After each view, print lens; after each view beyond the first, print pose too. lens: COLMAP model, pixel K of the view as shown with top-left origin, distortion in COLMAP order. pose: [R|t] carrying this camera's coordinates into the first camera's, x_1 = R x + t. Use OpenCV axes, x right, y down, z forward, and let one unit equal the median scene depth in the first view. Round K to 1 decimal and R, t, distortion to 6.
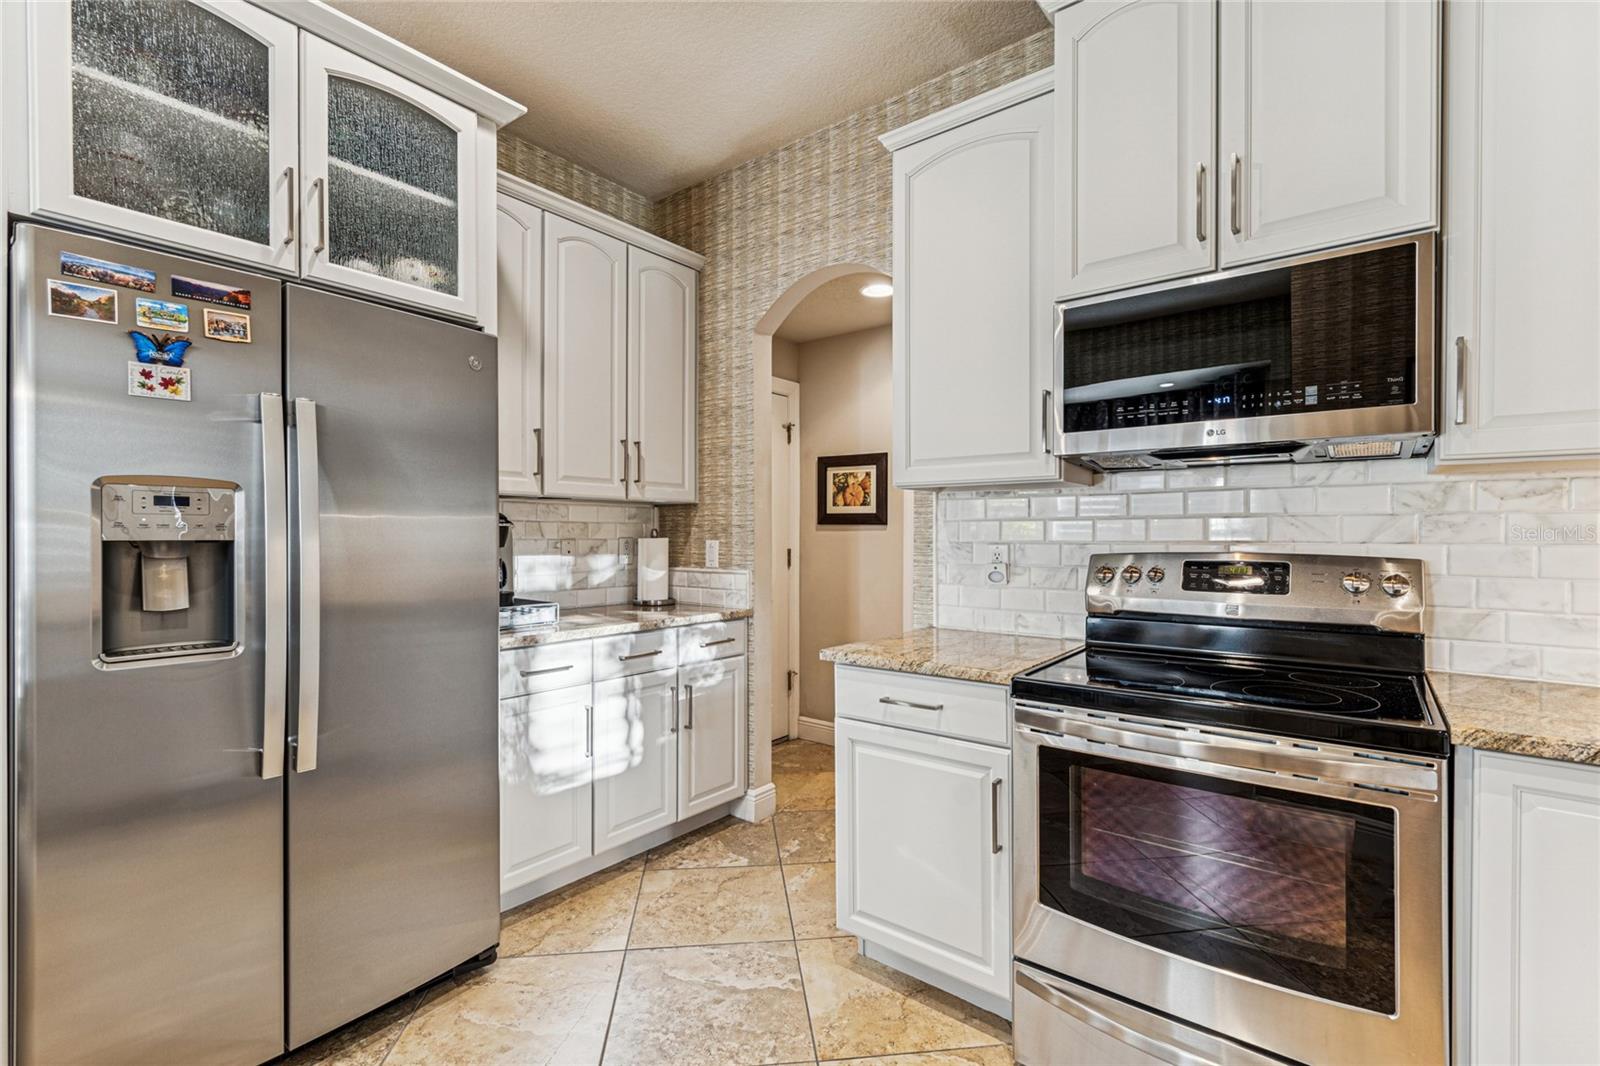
lens RADIAL K [[711.9, 0, 813.2], [0, 711.9, 520.1], [0, 0, 1]] dist [0.009193, -0.003305]
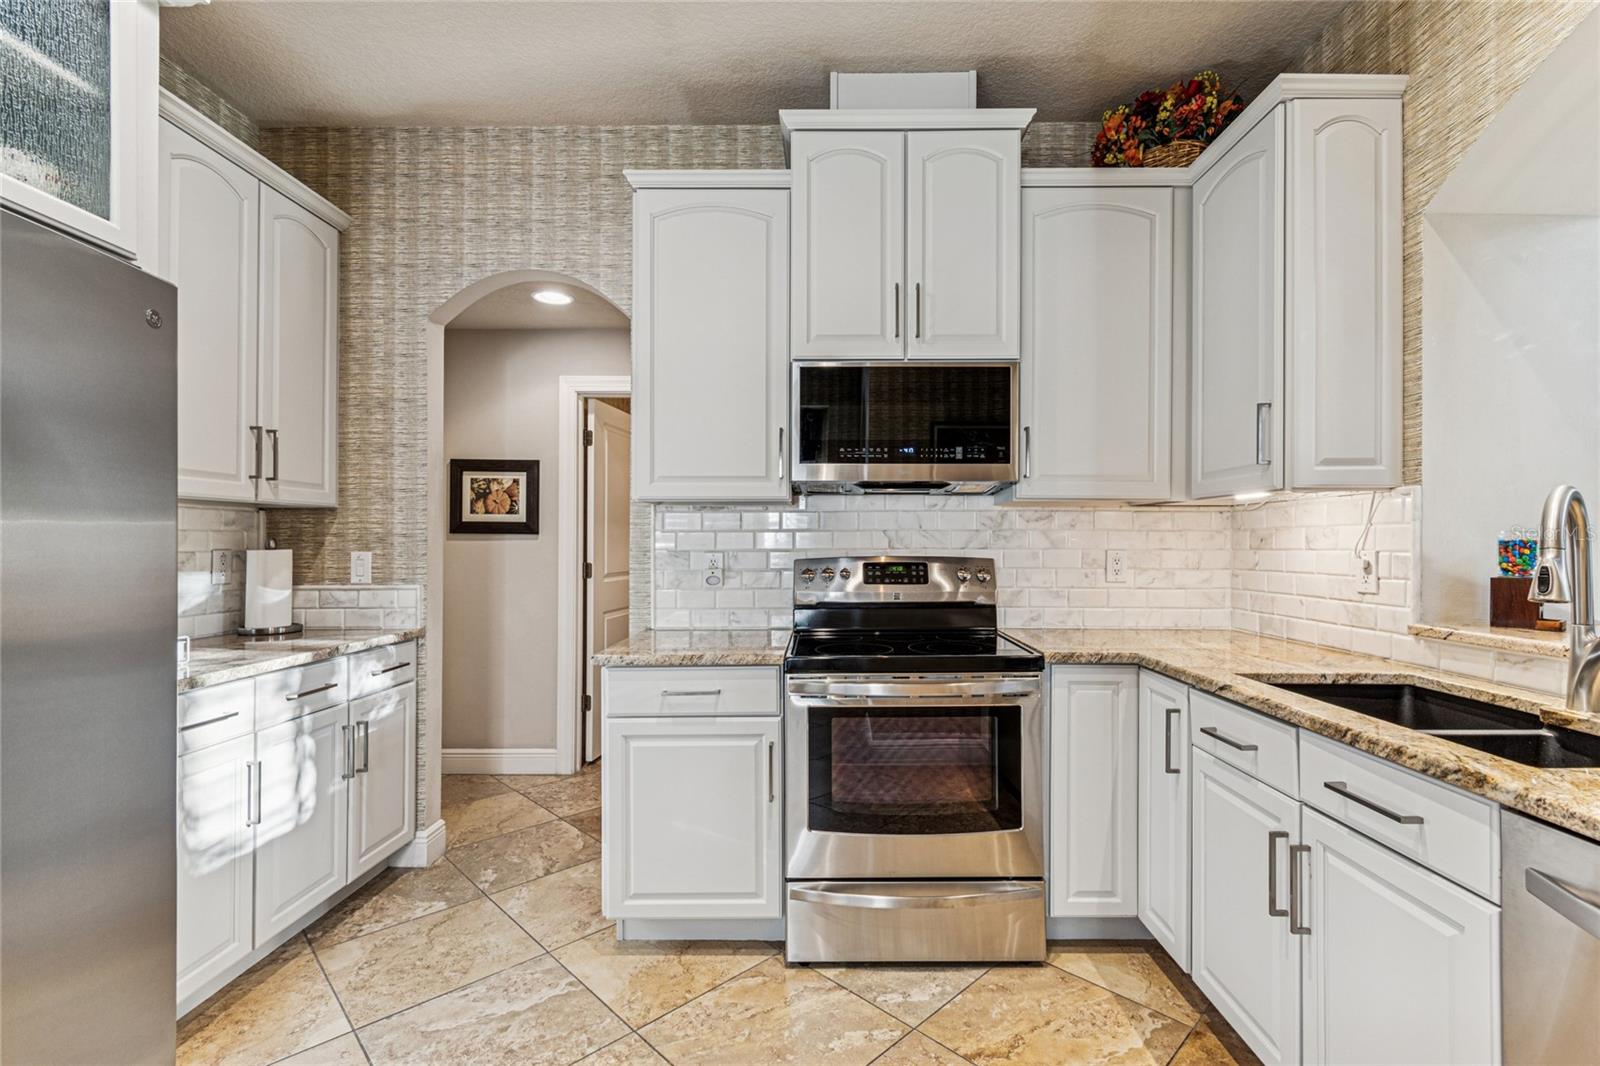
lens RADIAL K [[711.9, 0, 830.1], [0, 711.9, 523.3], [0, 0, 1]] dist [0.009193, -0.003305]
pose [[0.788422, 0.014809, 0.614956, -0.348962], [-0.009597, 0.999885, -0.011774, -0.001413], [-0.615060, 0.003381, 0.788473, -0.030195]]
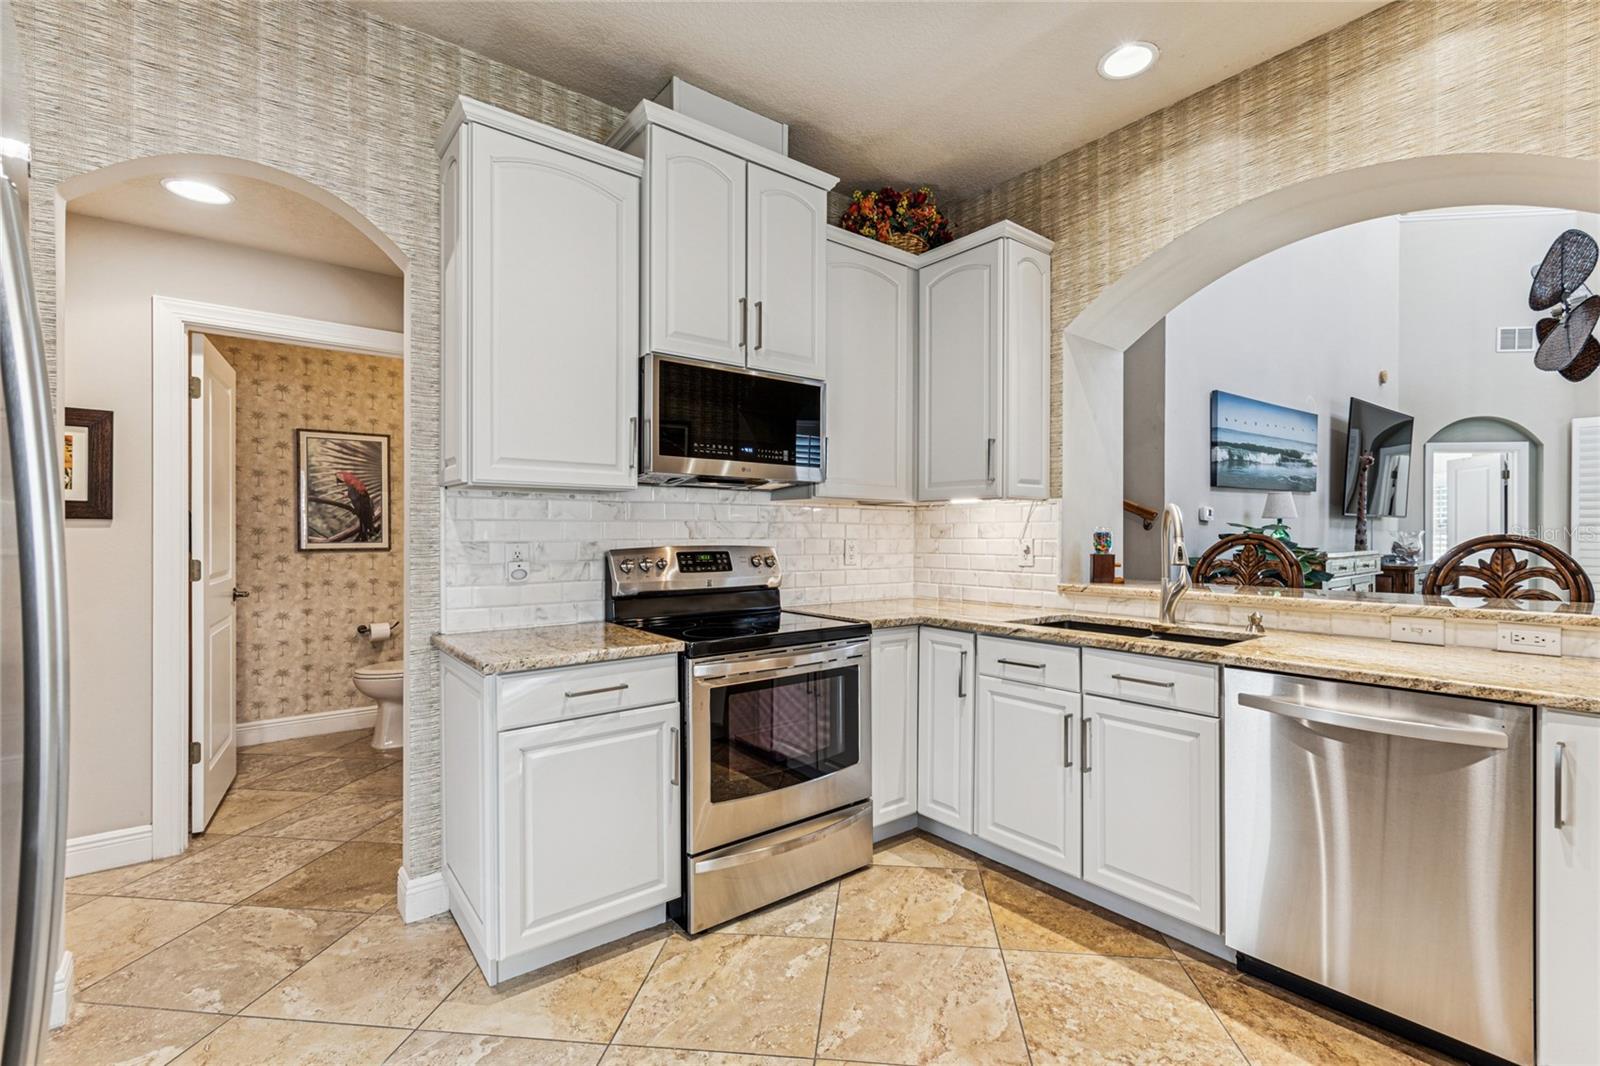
lens RADIAL K [[711.9, 0, 816.3], [0, 711.9, 515.9], [0, 0, 1]] dist [0.009193, -0.003305]
pose [[0.233156, 0.022331, 0.972183, -0.755386], [-0.019536, 0.999642, -0.018277, 0.004873], [-0.972243, -0.014731, 0.233509, 0.381549]]
